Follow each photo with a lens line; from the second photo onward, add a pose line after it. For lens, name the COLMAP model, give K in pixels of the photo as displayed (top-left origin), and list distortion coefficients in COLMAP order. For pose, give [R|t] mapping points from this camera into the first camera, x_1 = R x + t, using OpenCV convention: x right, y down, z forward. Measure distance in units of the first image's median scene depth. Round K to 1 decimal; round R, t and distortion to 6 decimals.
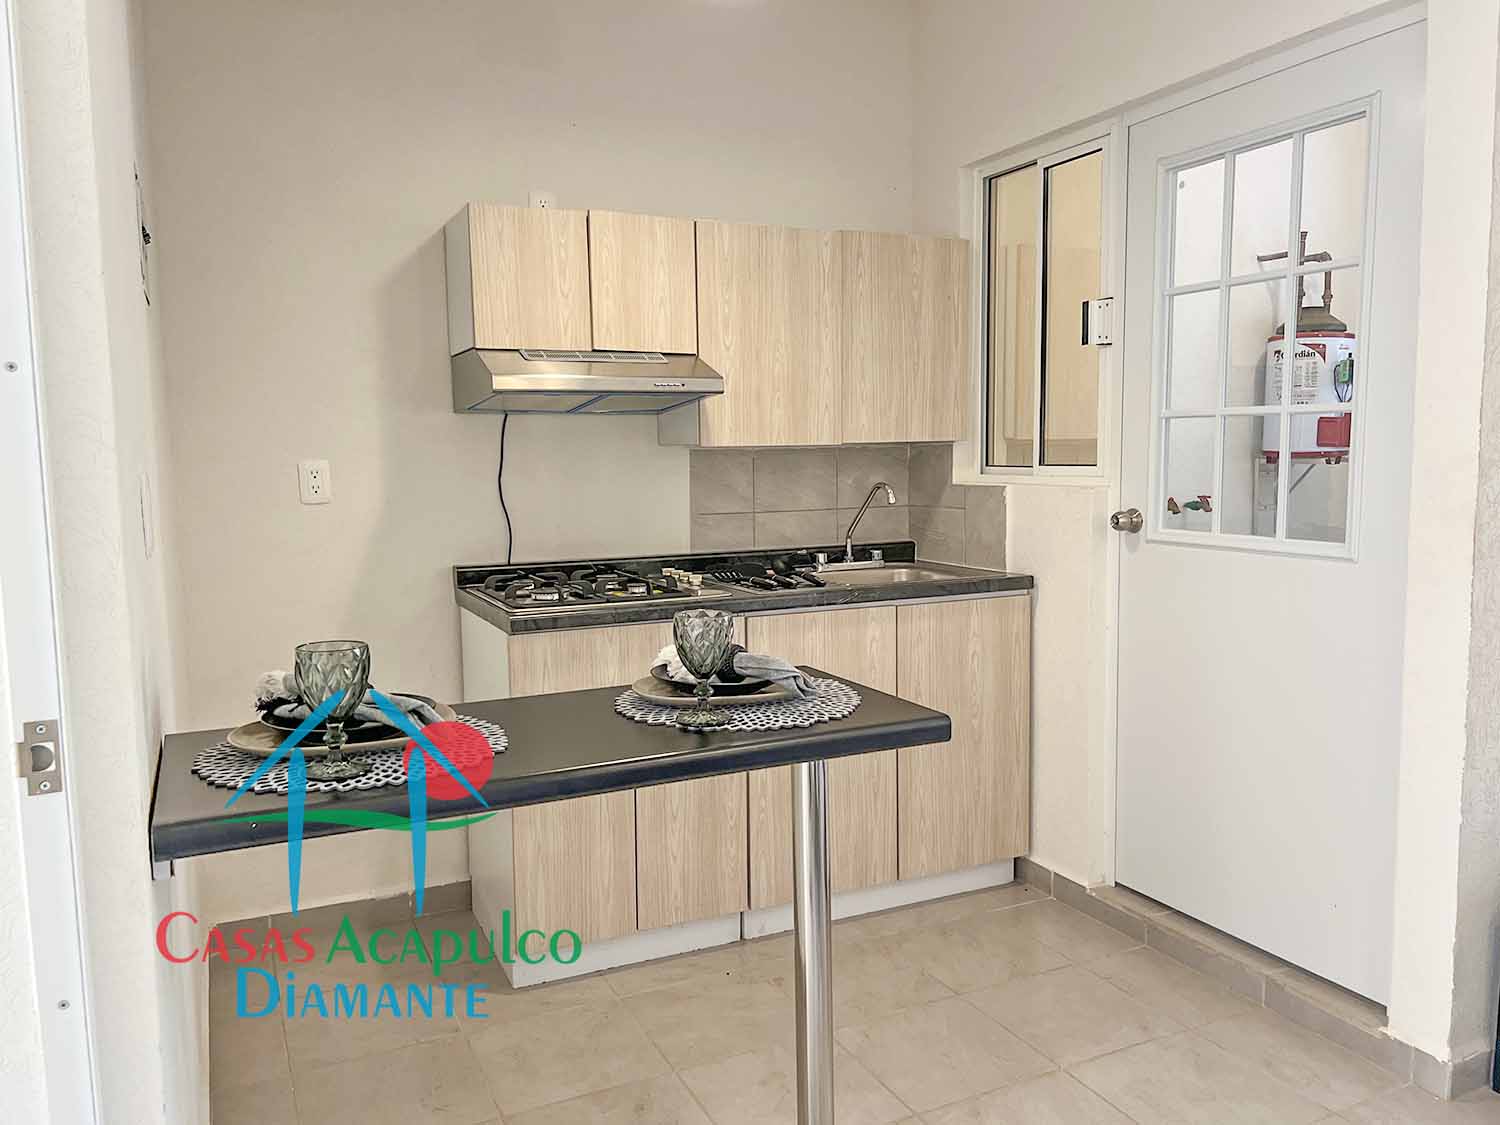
lens RADIAL K [[1128.3, 0, 750.0], [0, 1128.3, 562.5], [0, 0, 1]] dist [0.089223, -0.124095]
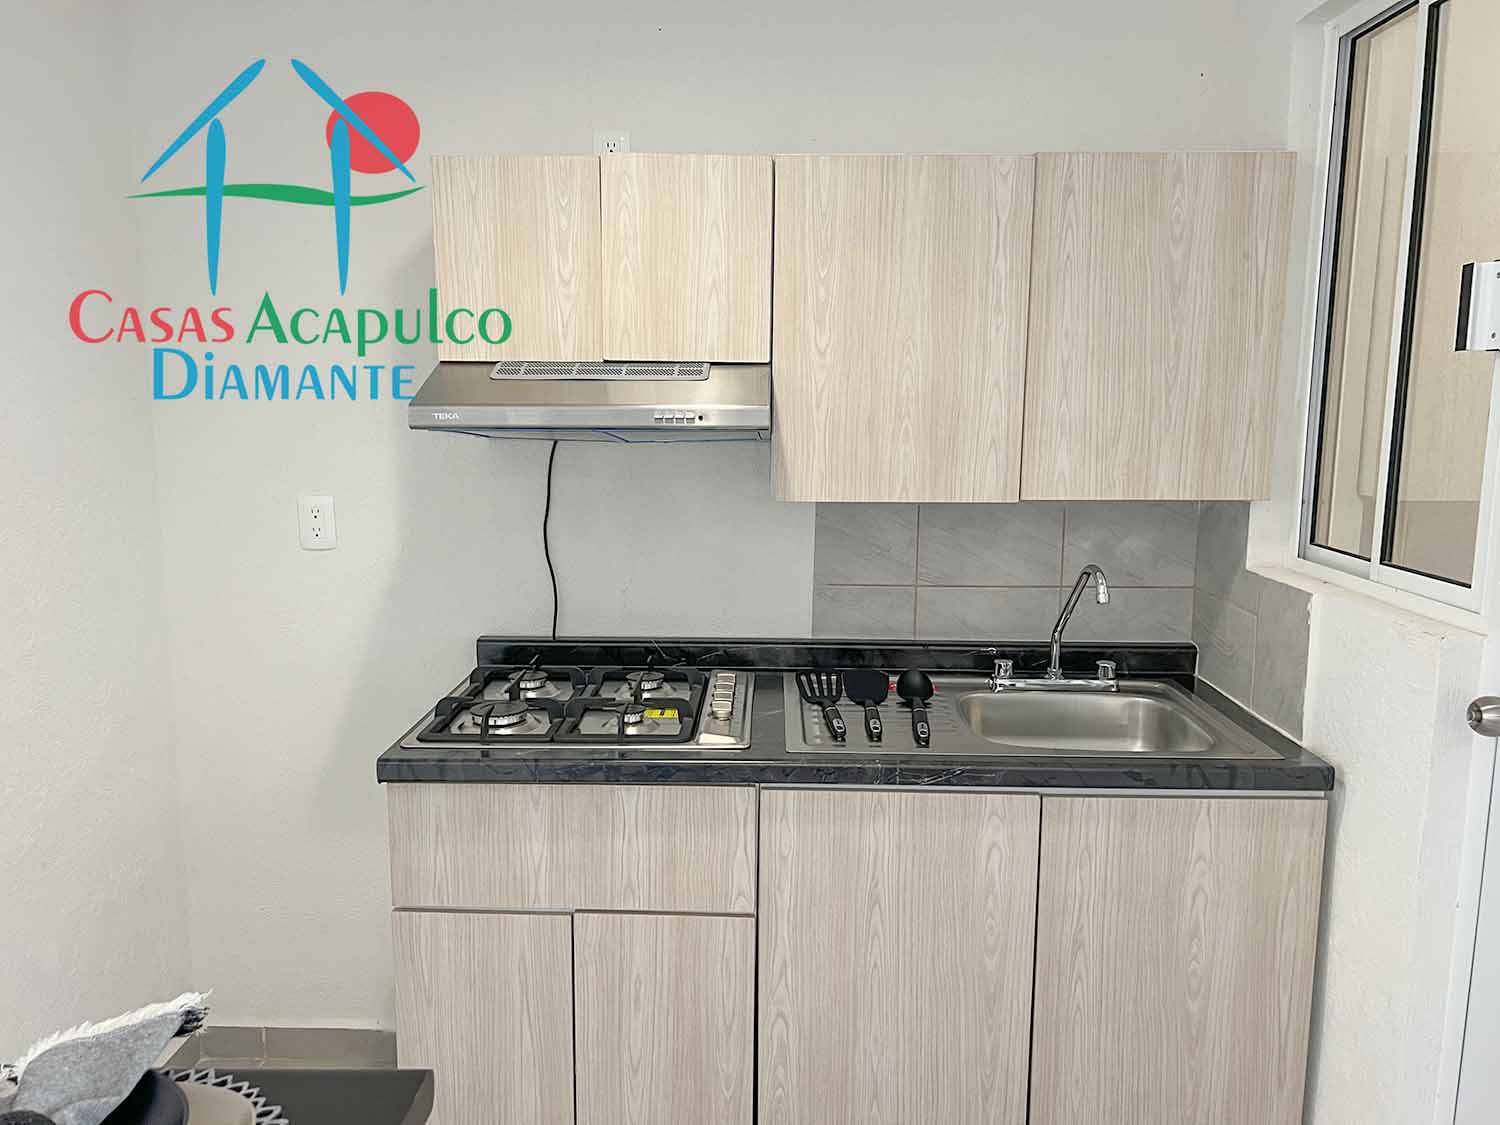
lens RADIAL K [[1128.3, 0, 750.0], [0, 1128.3, 562.5], [0, 0, 1]] dist [0.089223, -0.124095]
pose [[0.895358, 0.083653, -0.437419, 0.229829], [-0.061968, 0.996047, 0.063643, -0.104610], [0.441014, -0.029878, 0.897003, 0.381552]]
